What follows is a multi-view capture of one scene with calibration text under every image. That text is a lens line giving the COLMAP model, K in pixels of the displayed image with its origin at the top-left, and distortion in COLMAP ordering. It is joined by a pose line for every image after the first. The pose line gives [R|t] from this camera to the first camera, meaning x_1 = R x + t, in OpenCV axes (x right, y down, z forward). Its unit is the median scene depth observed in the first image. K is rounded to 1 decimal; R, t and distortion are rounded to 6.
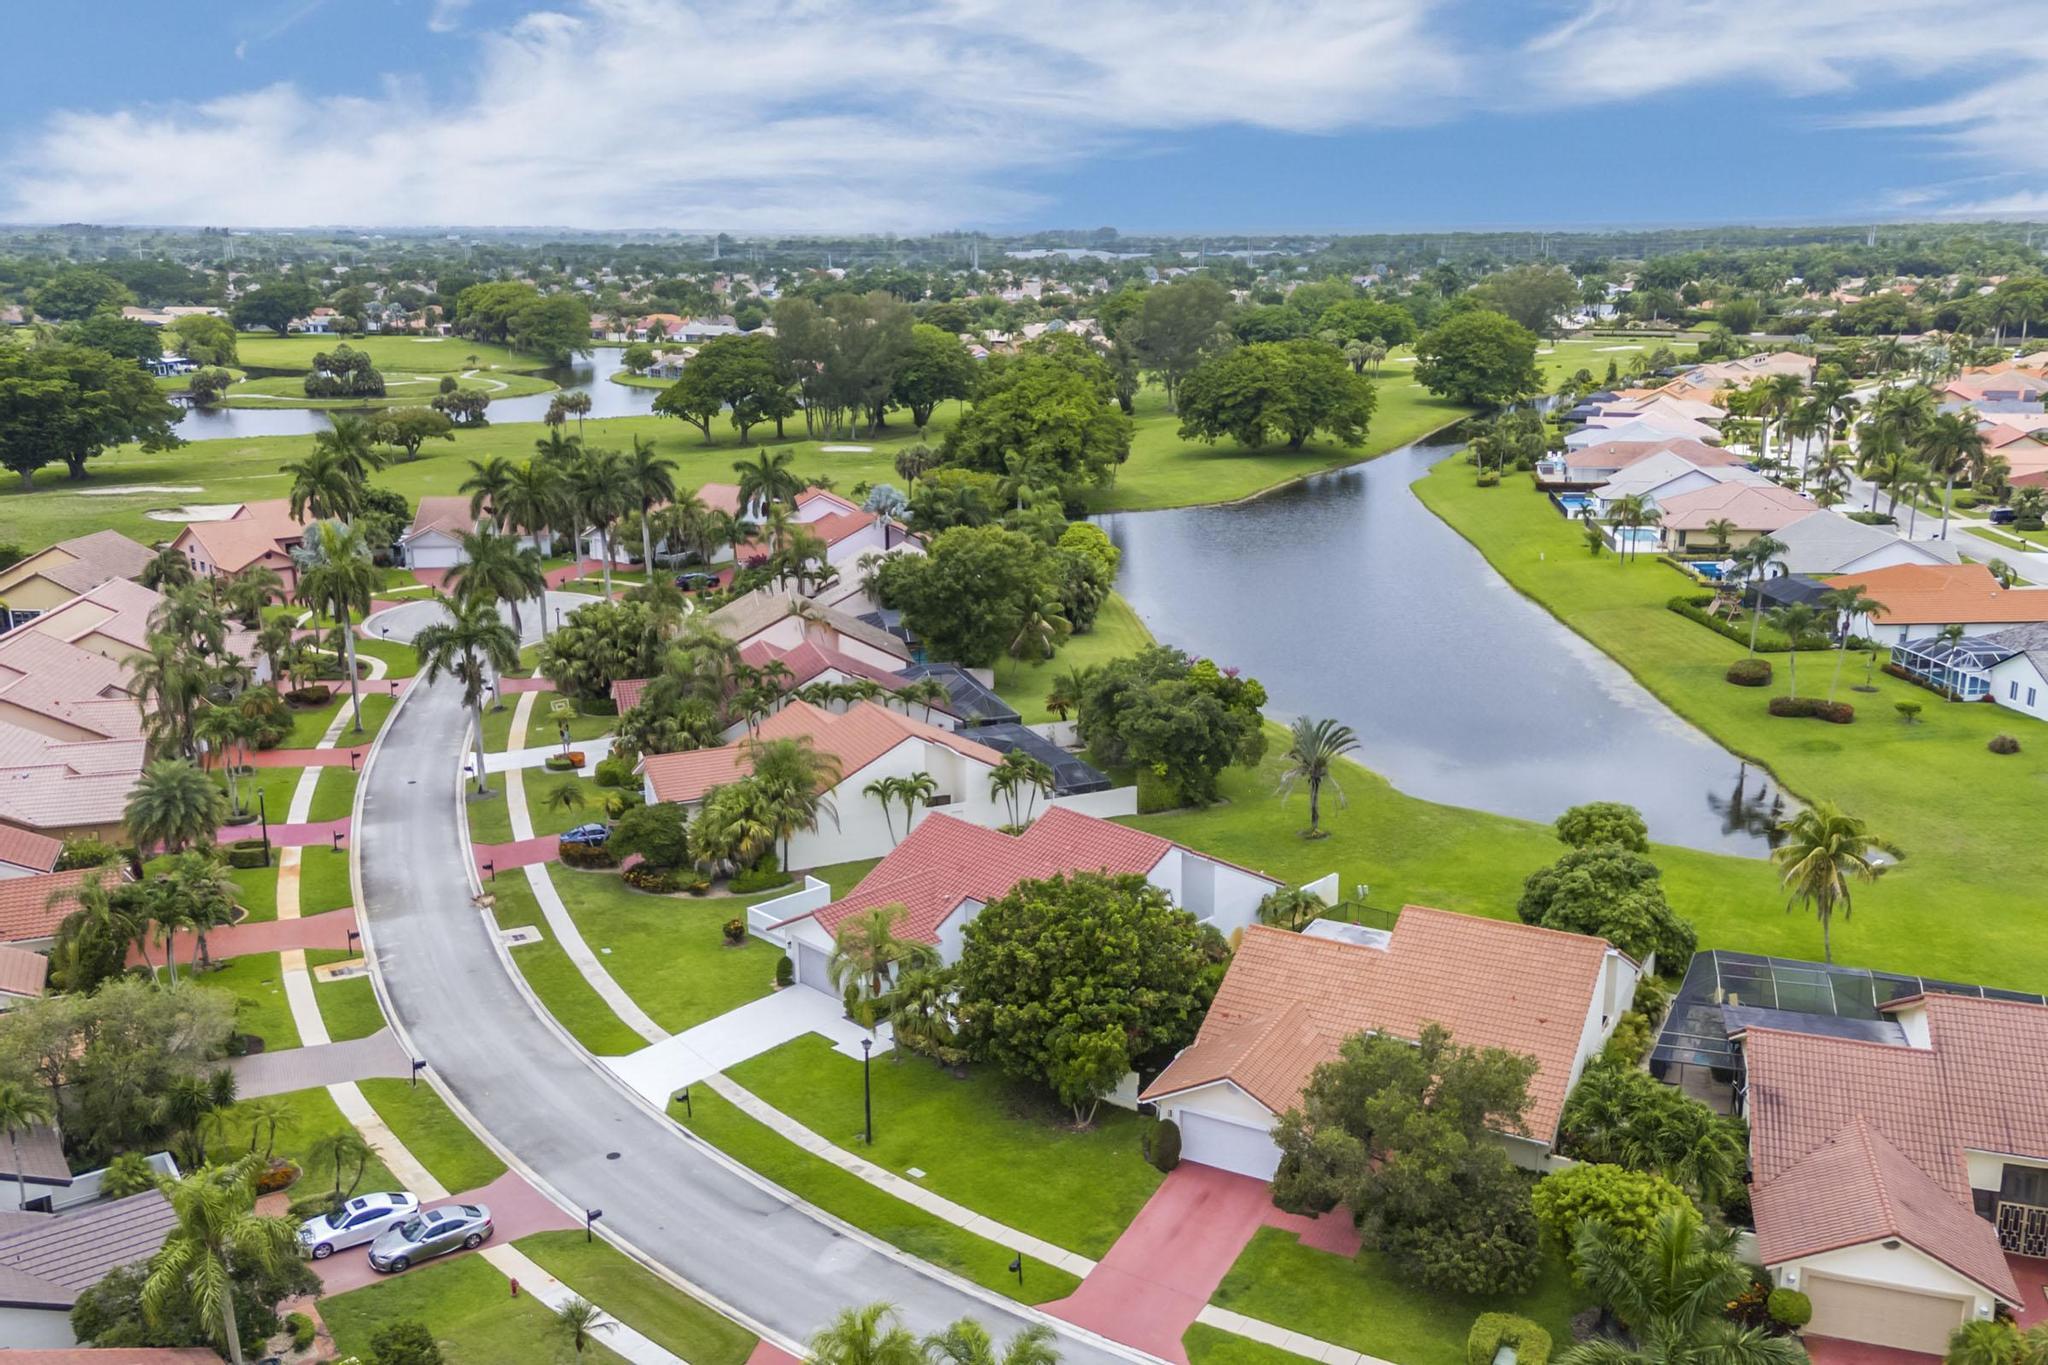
lens RADIAL K [[1761.0, 0, 1024.1], [0, 1761.0, 692.7], [0, 0, 1]] dist [0.081541, -0.001113]
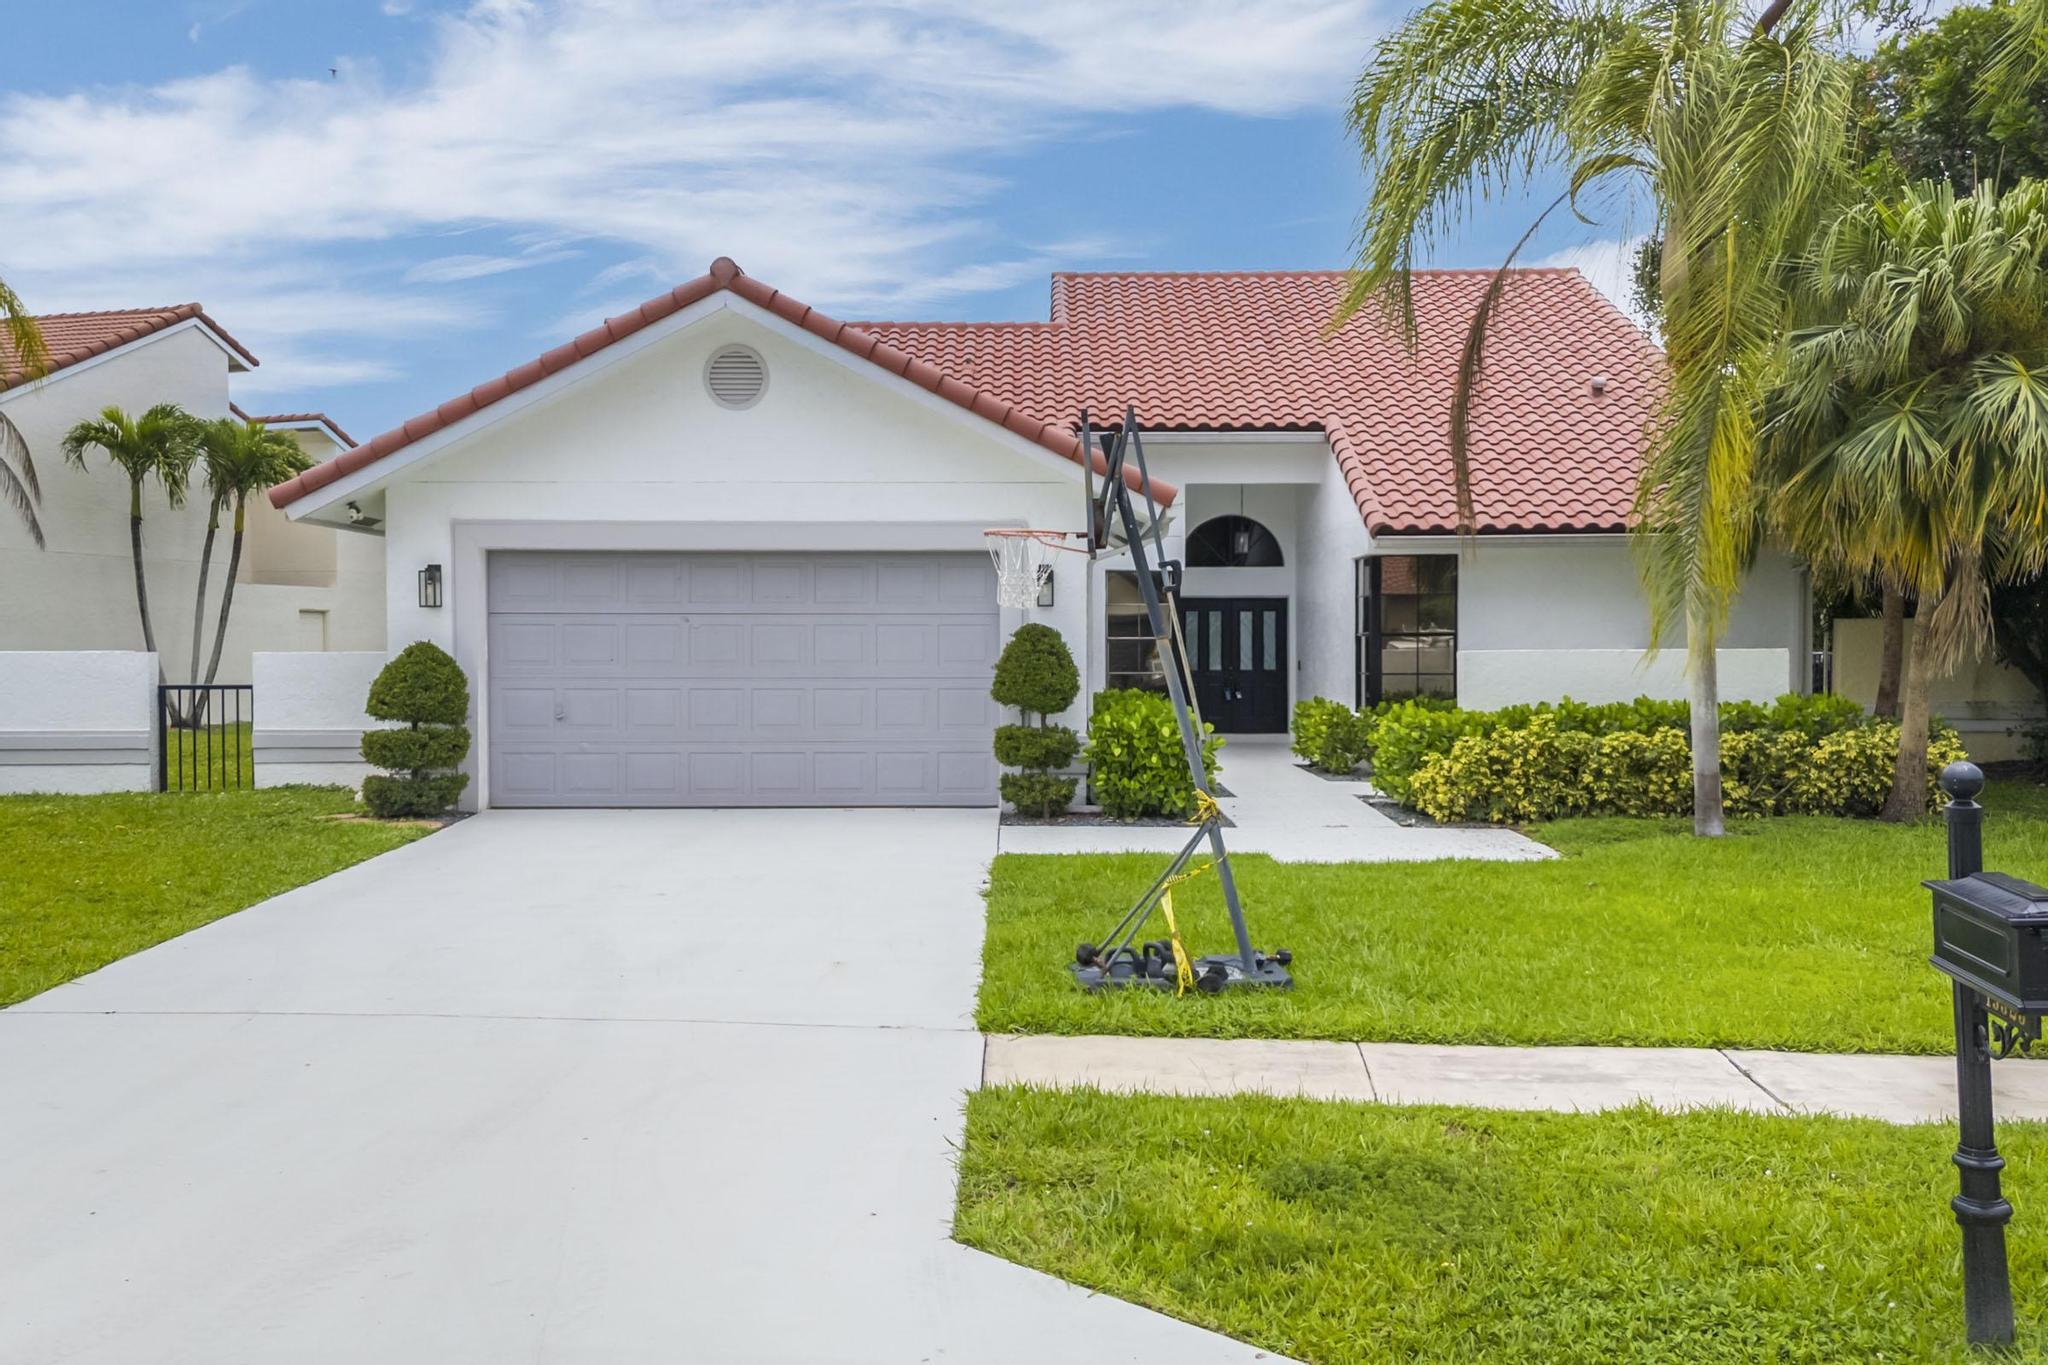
lens RADIAL K [[1788.1, 0, 1031.1], [0, 1788.1, 683.9], [0, 0, 1]] dist [0.105554, -0.073041]
pose [[0.707866, -0.009631, 0.706282, -0.140297], [0.176621, 0.970557, -0.163782, 0.124088], [-0.683909, 0.240680, 0.688725, 0.542309]]
